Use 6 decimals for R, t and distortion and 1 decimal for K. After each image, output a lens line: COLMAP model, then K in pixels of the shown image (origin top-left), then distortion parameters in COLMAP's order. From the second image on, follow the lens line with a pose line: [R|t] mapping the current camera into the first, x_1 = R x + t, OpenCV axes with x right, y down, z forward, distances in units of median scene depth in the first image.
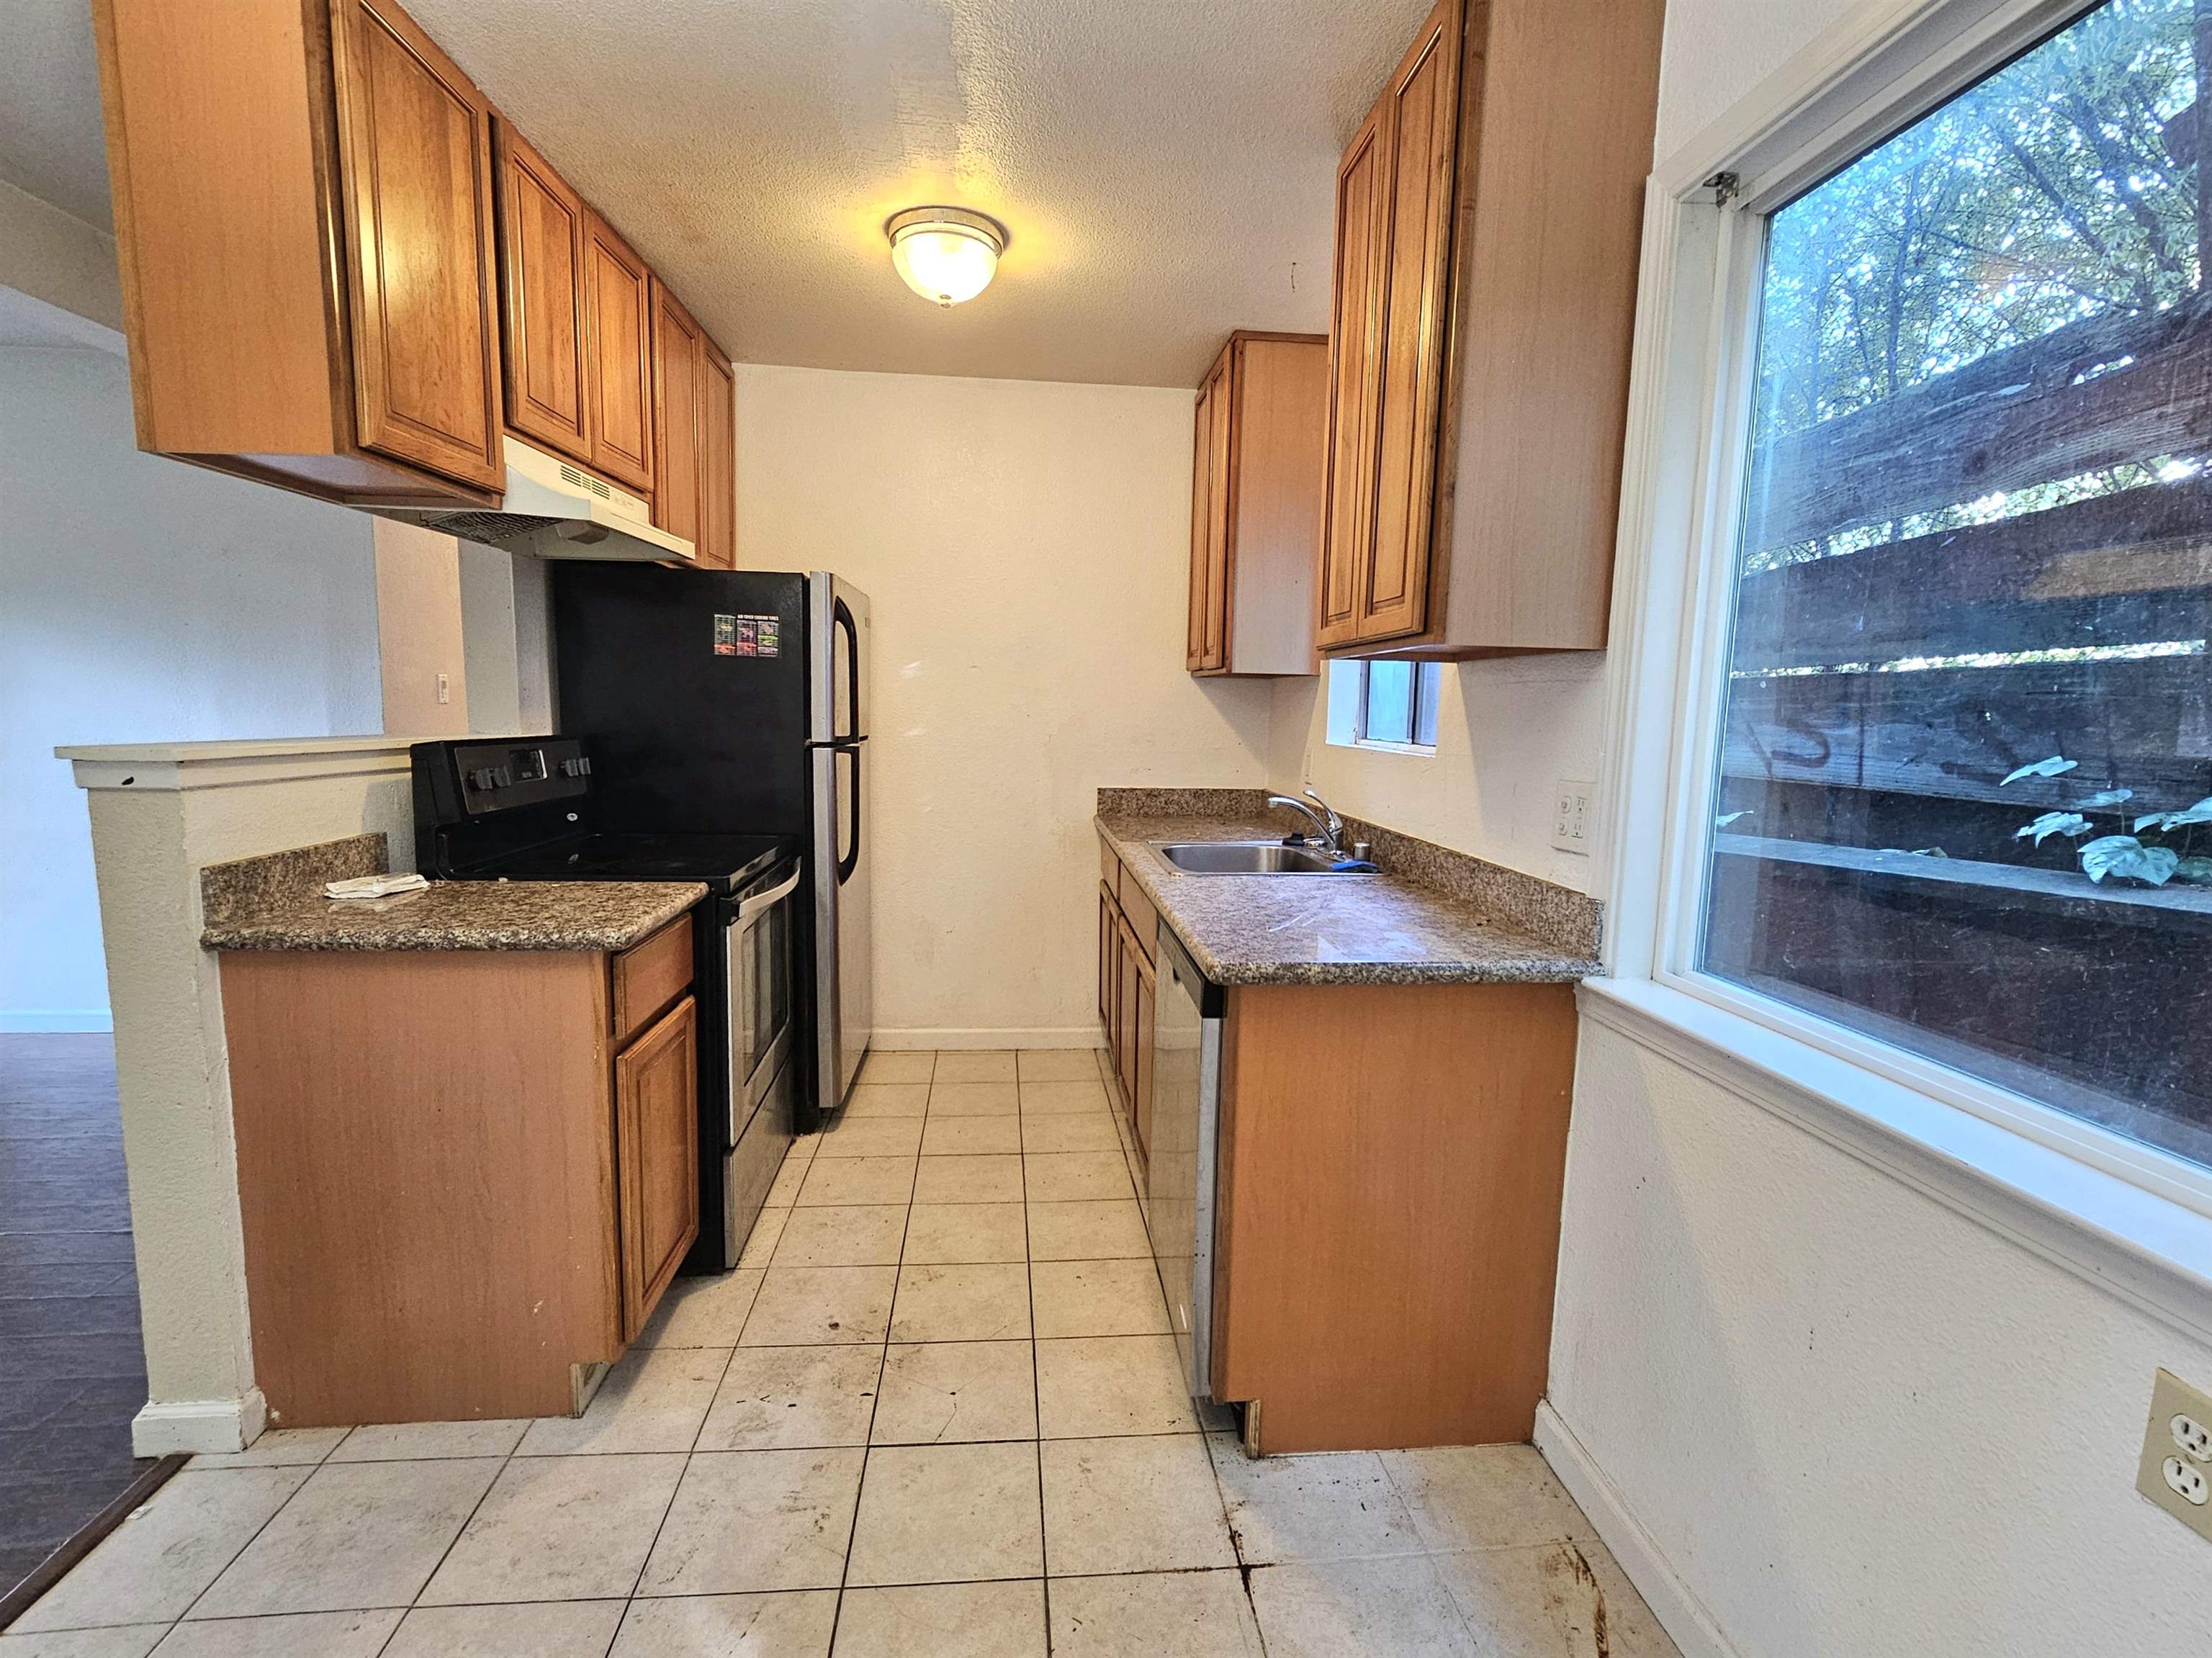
lens RADIAL K [[945.9, 0, 1106.0], [0, 945.9, 829.0], [0, 0, 1]] dist [-0.001235, 0.000551]
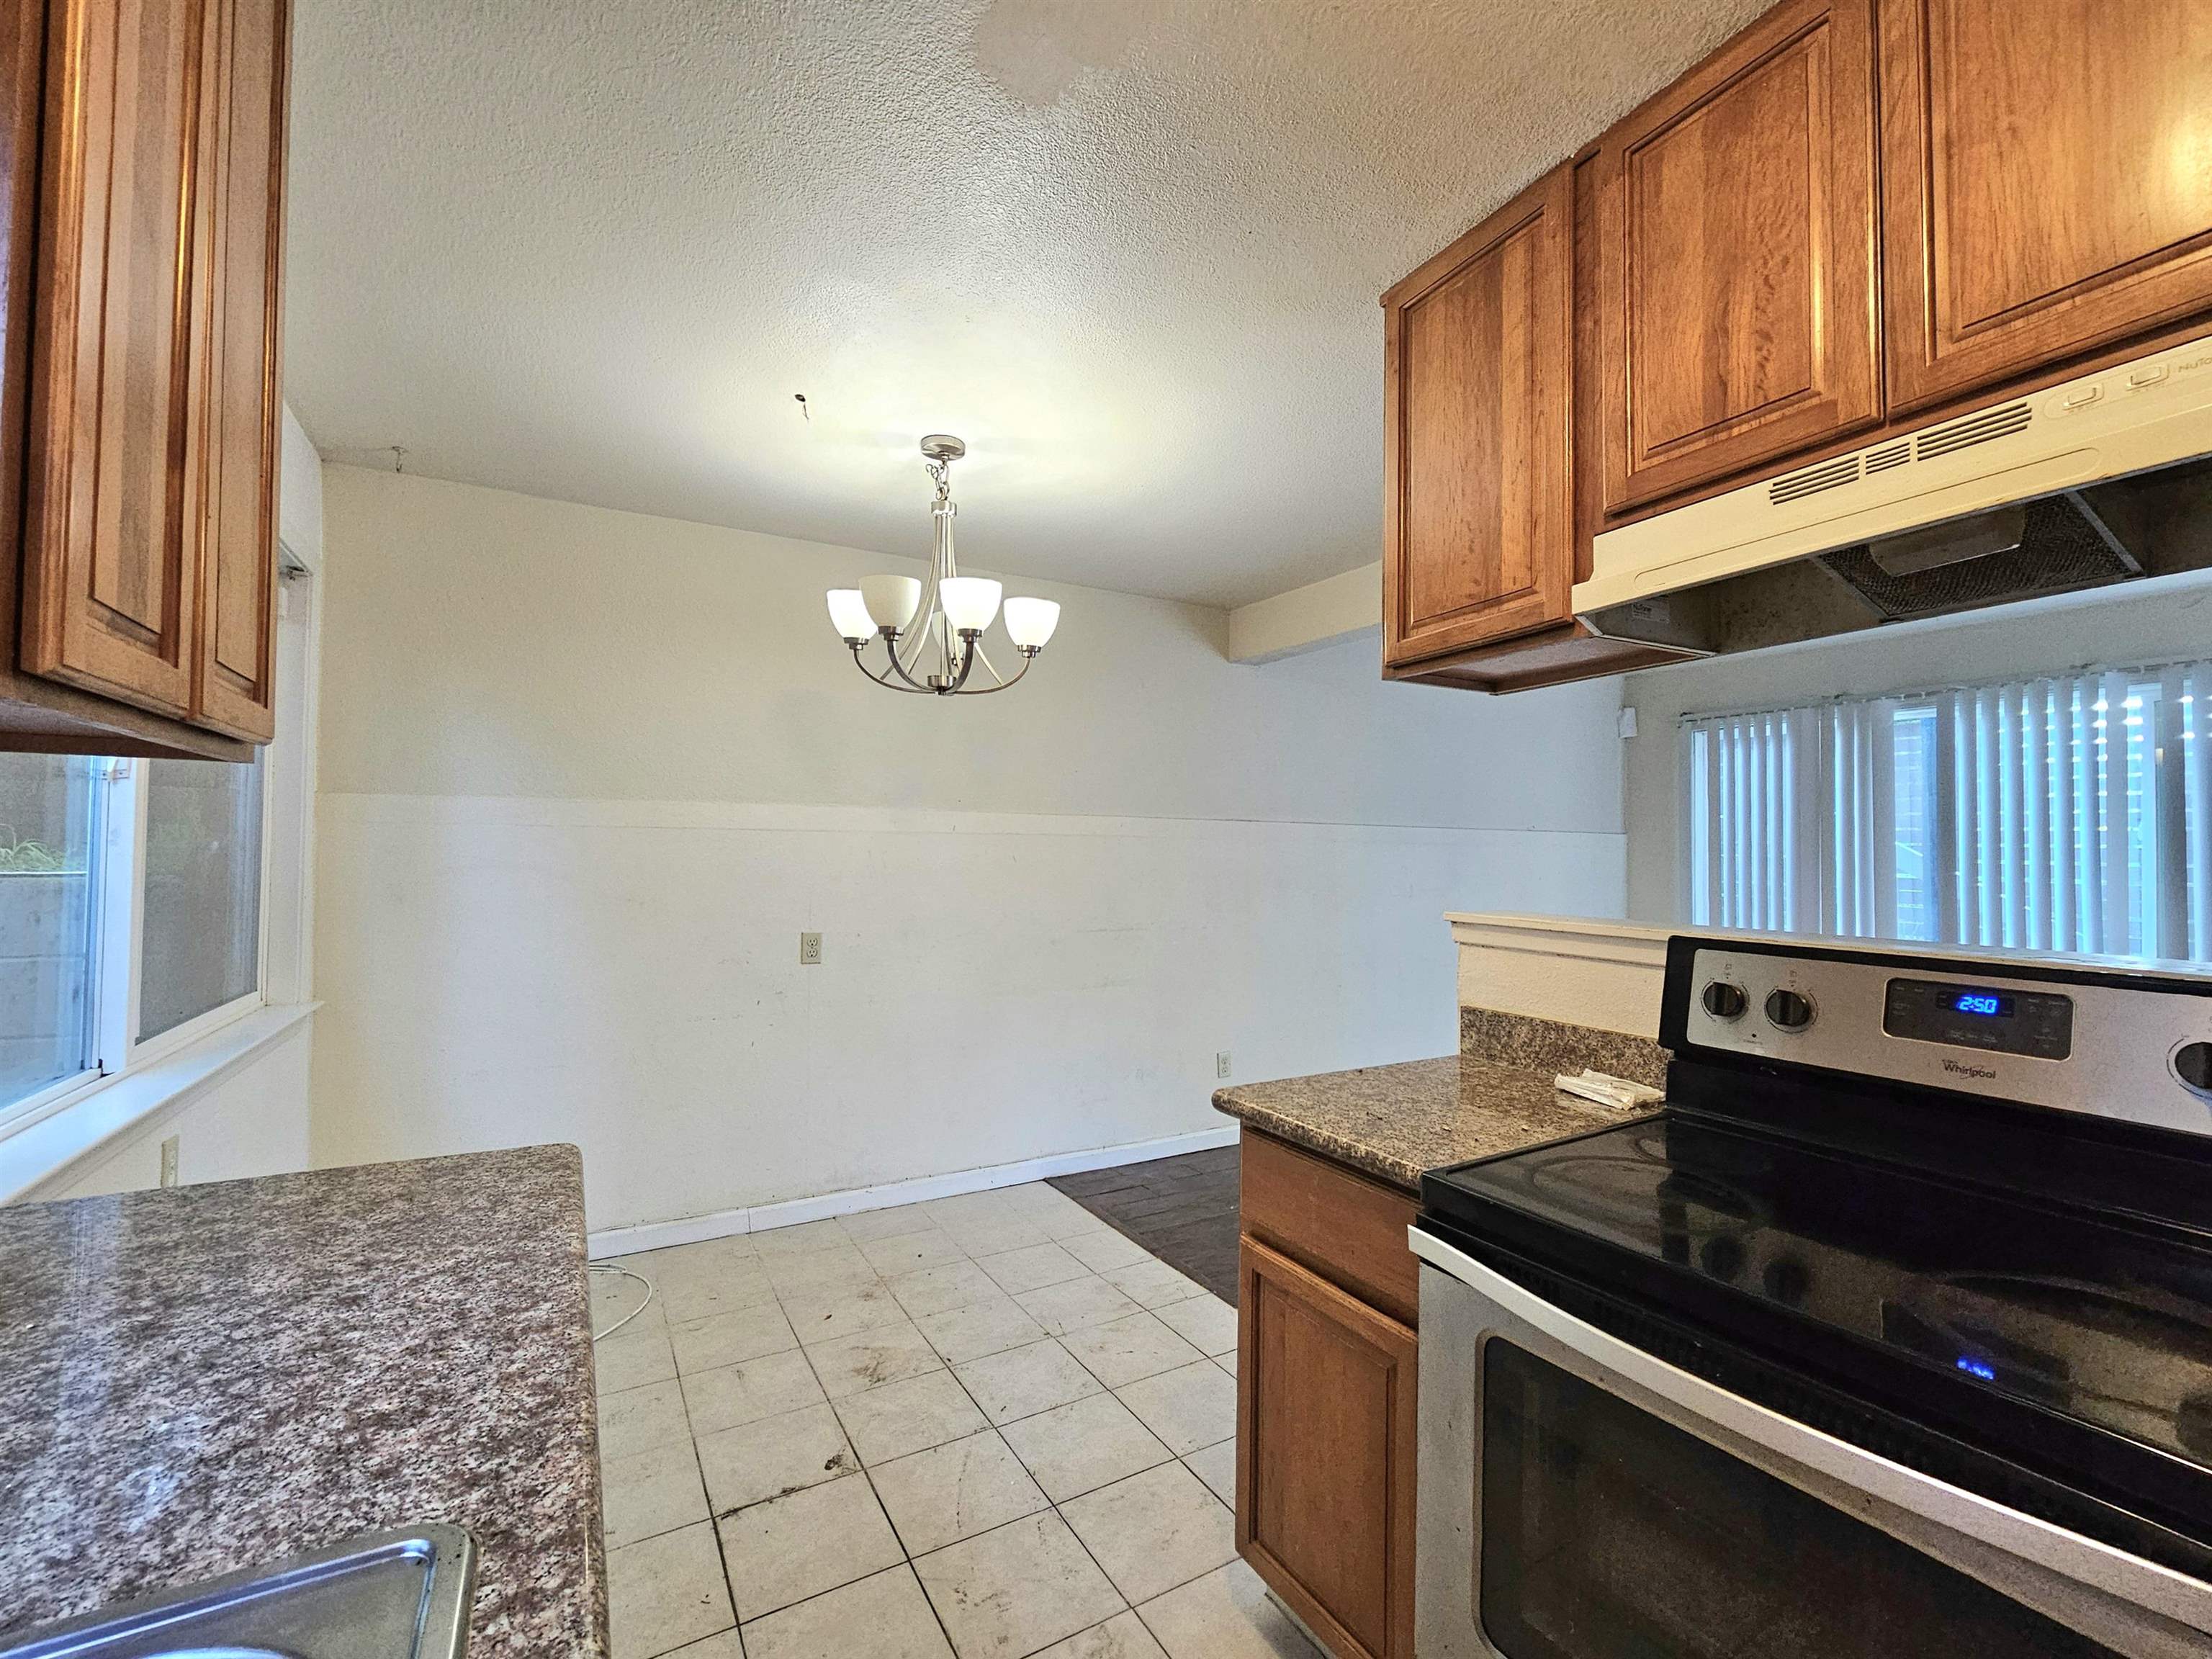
lens RADIAL K [[946.0, 0, 1106.0], [0, 946.0, 829.5], [0, 0, 1]] dist [-0.001235, 0.000551]
pose [[-0.912791, -0.045267, -0.405910, 0.028636], [-0.083984, 0.993404, 0.078075, -0.225622], [0.399698, 0.105356, -0.910572, 1.704394]]
